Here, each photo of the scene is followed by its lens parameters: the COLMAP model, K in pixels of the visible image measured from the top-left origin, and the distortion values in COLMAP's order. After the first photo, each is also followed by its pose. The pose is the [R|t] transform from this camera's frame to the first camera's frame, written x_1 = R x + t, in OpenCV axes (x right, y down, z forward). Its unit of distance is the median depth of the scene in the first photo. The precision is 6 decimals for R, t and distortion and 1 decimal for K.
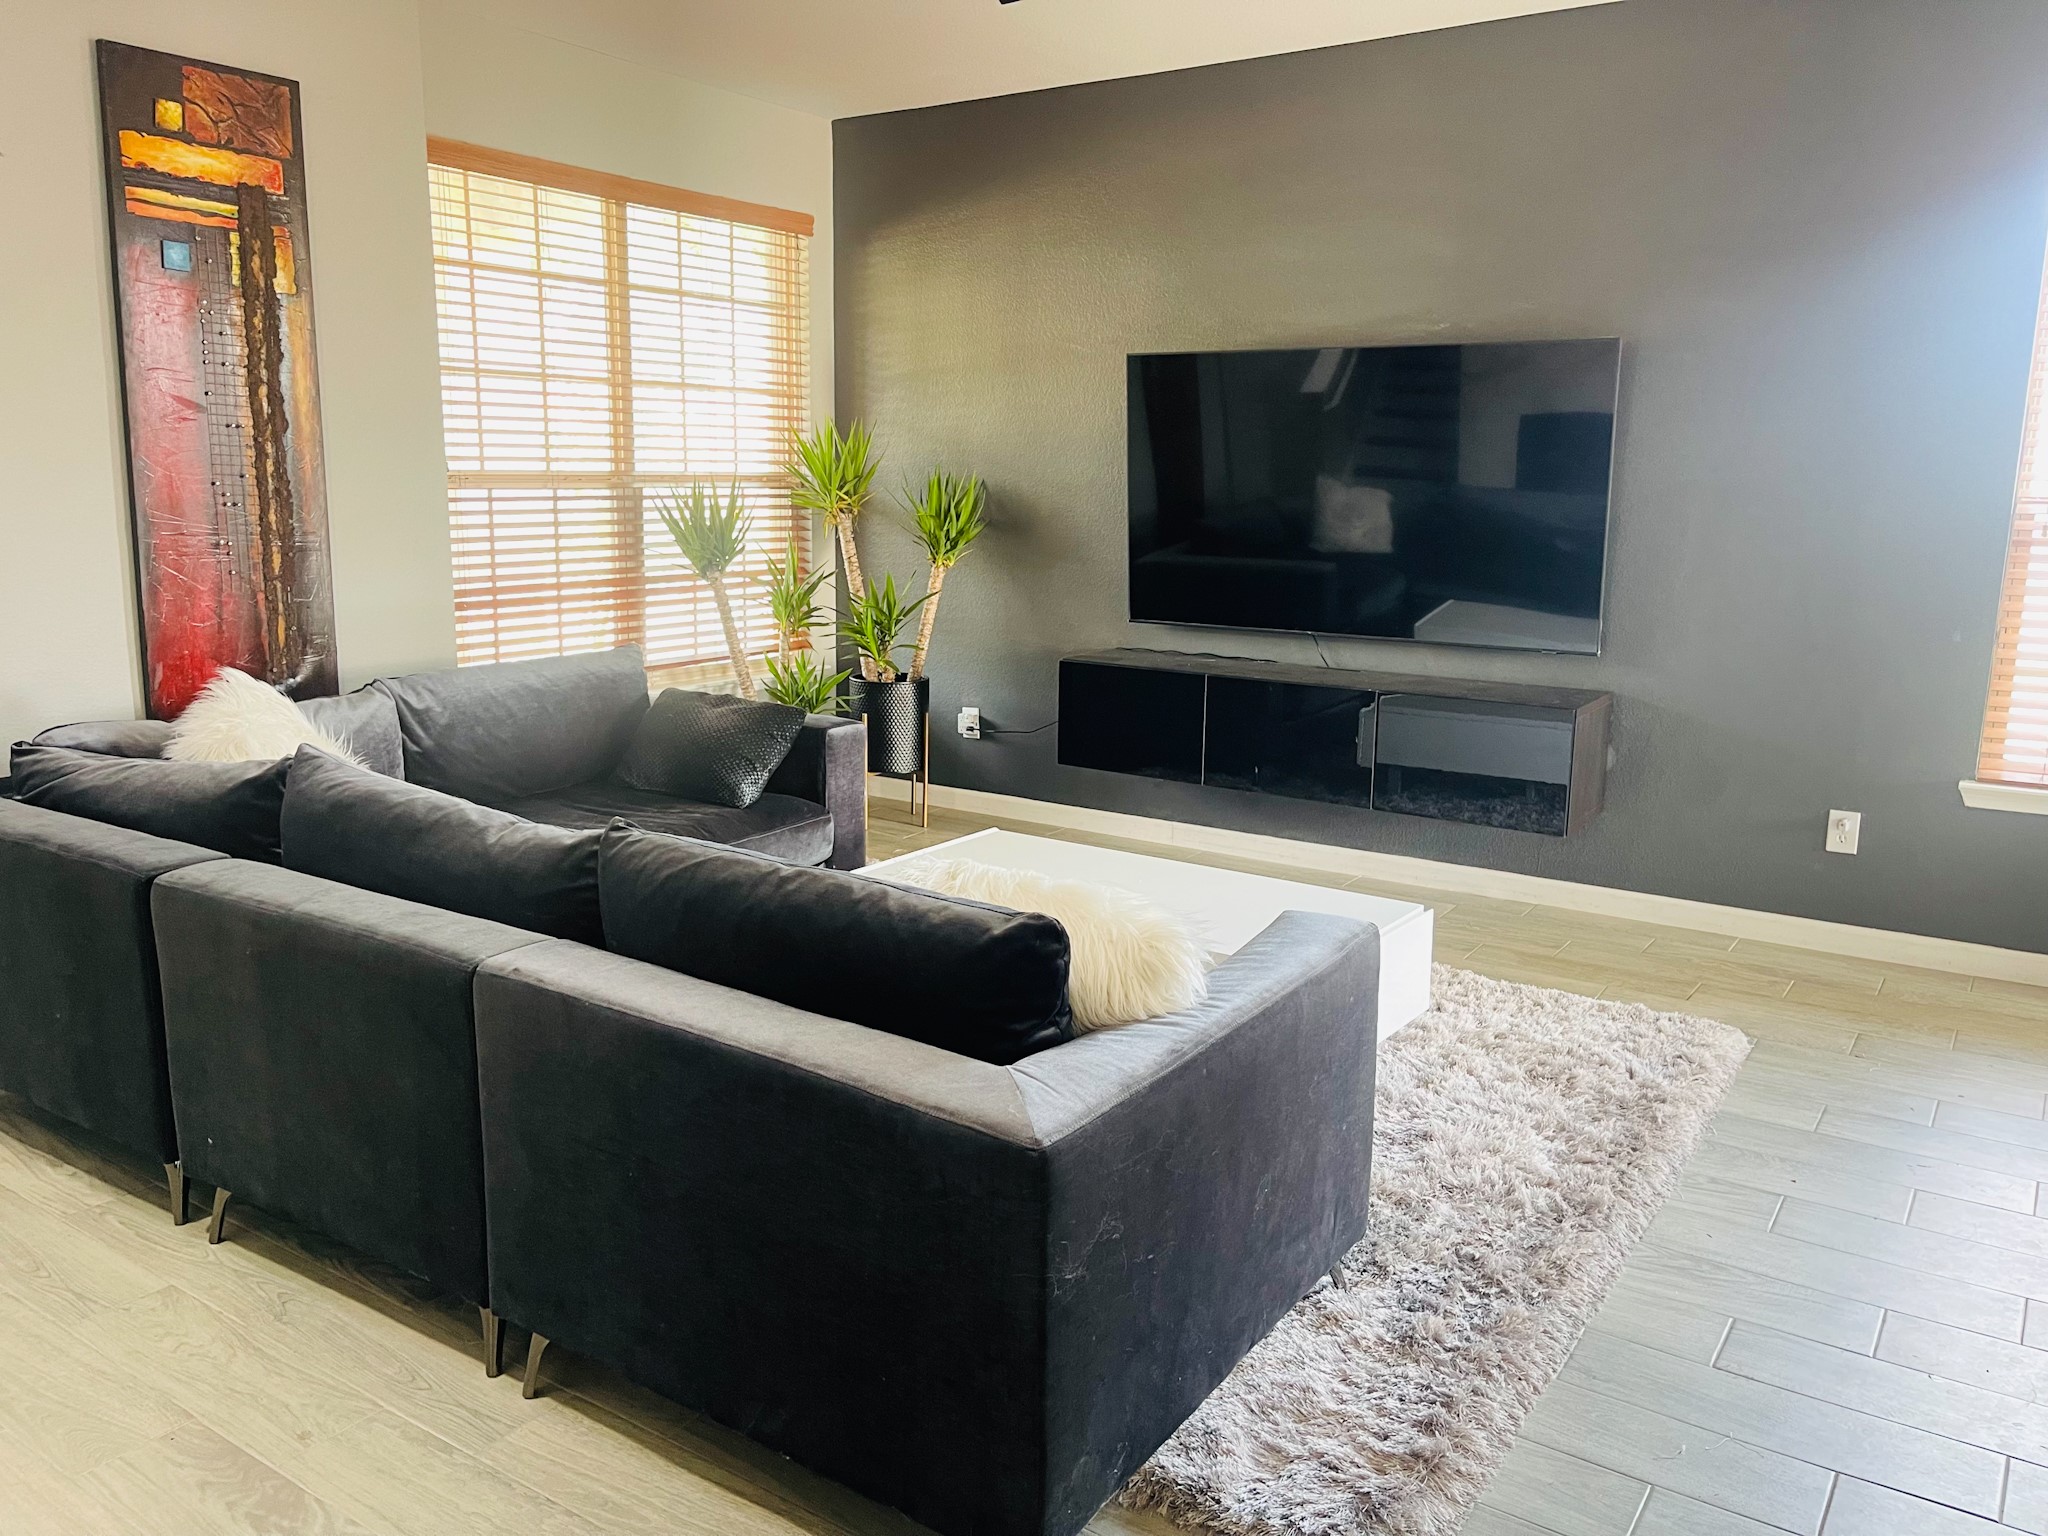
lens RADIAL K [[1554.0, 0, 1035.2], [0, 1554.0, 786.4], [0, 0, 1]] dist [0.076728, -0.097826]
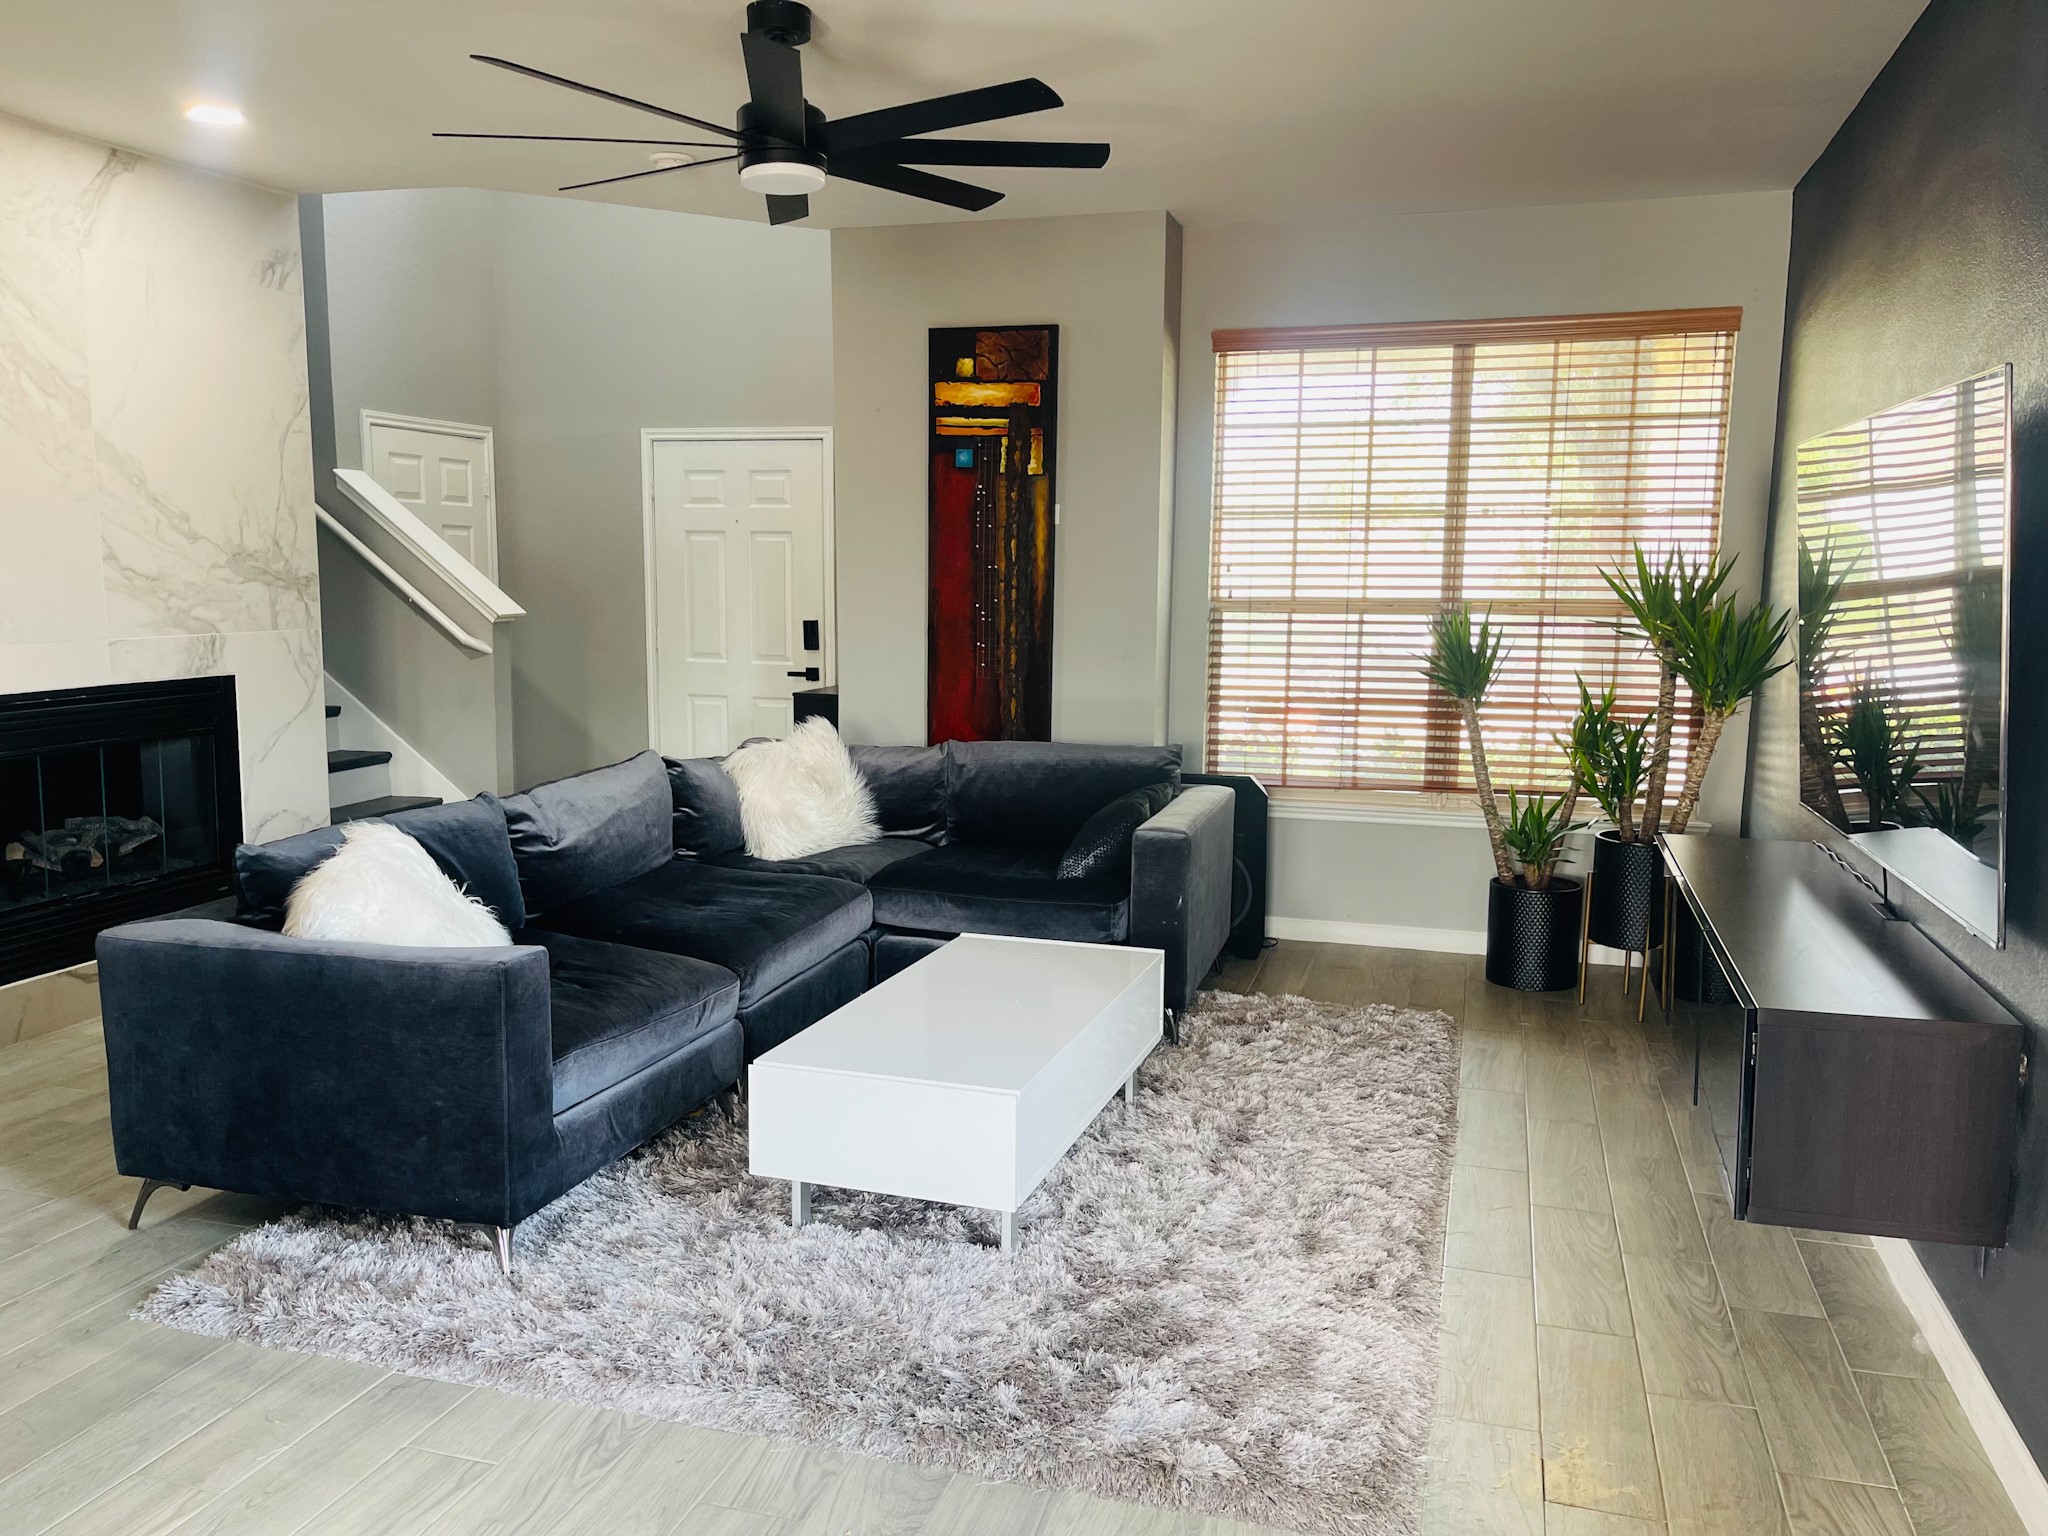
lens RADIAL K [[1535.8, 0, 1024.0], [0, 1535.8, 768.0], [0, 0, 1]] dist [0.077919, -0.103219]
pose [[0.294647, 0.119389, -0.948119, 0.868138], [-0.195906, 0.978639, 0.062350, -0.137856], [0.935310, 0.167370, 0.311742, 0.601510]]
